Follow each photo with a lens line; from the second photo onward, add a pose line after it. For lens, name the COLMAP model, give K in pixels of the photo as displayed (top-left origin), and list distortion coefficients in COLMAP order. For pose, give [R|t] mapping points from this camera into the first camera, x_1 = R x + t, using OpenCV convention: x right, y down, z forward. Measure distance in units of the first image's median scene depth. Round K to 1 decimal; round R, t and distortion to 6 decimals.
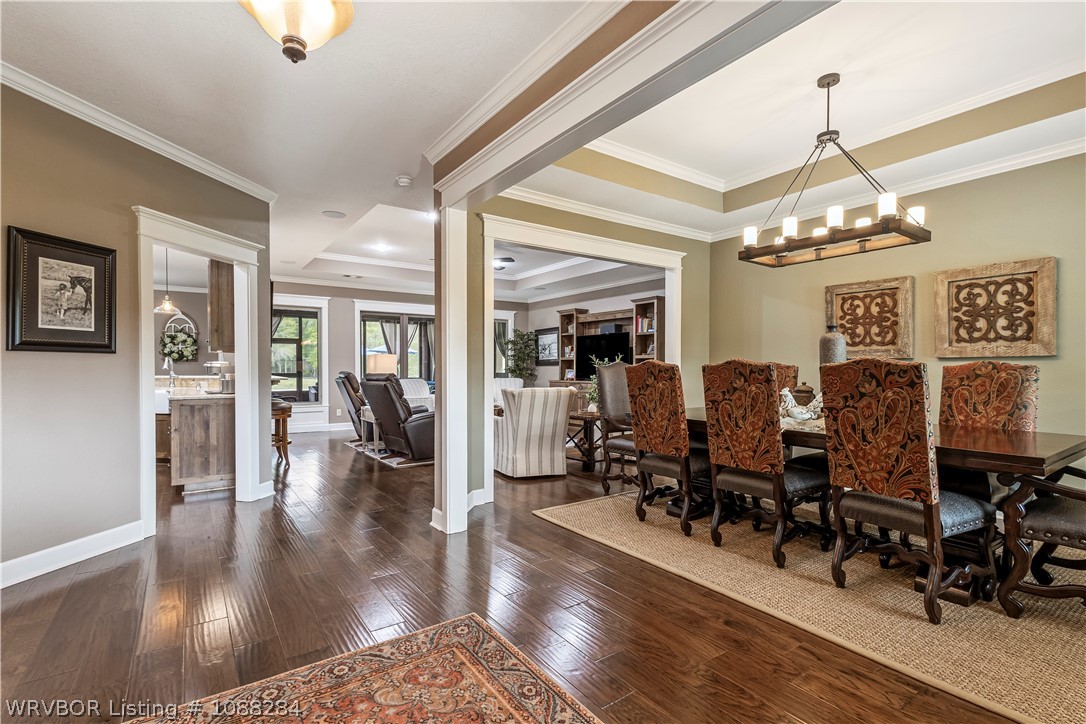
lens RADIAL K [[500.5, 0, 543.6], [0, 500.5, 368.7], [0, 0, 1]] dist [0.007547, -0.001130]
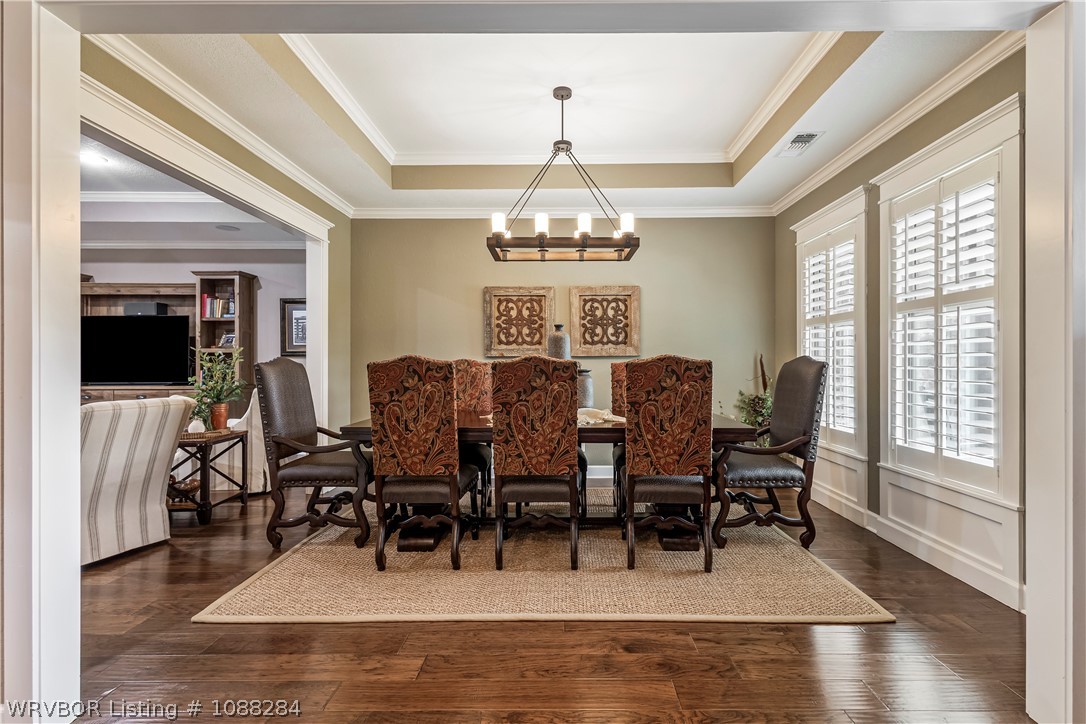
lens RADIAL K [[500.5, 0, 543.6], [0, 500.5, 364.2], [0, 0, 1]] dist [0.007547, -0.001130]
pose [[0.578301, -0.002268, 0.815820, -0.249861], [0.004269, 0.999991, -0.000246, -0.002056], [-0.815812, 0.003625, 0.578306, 0.335437]]
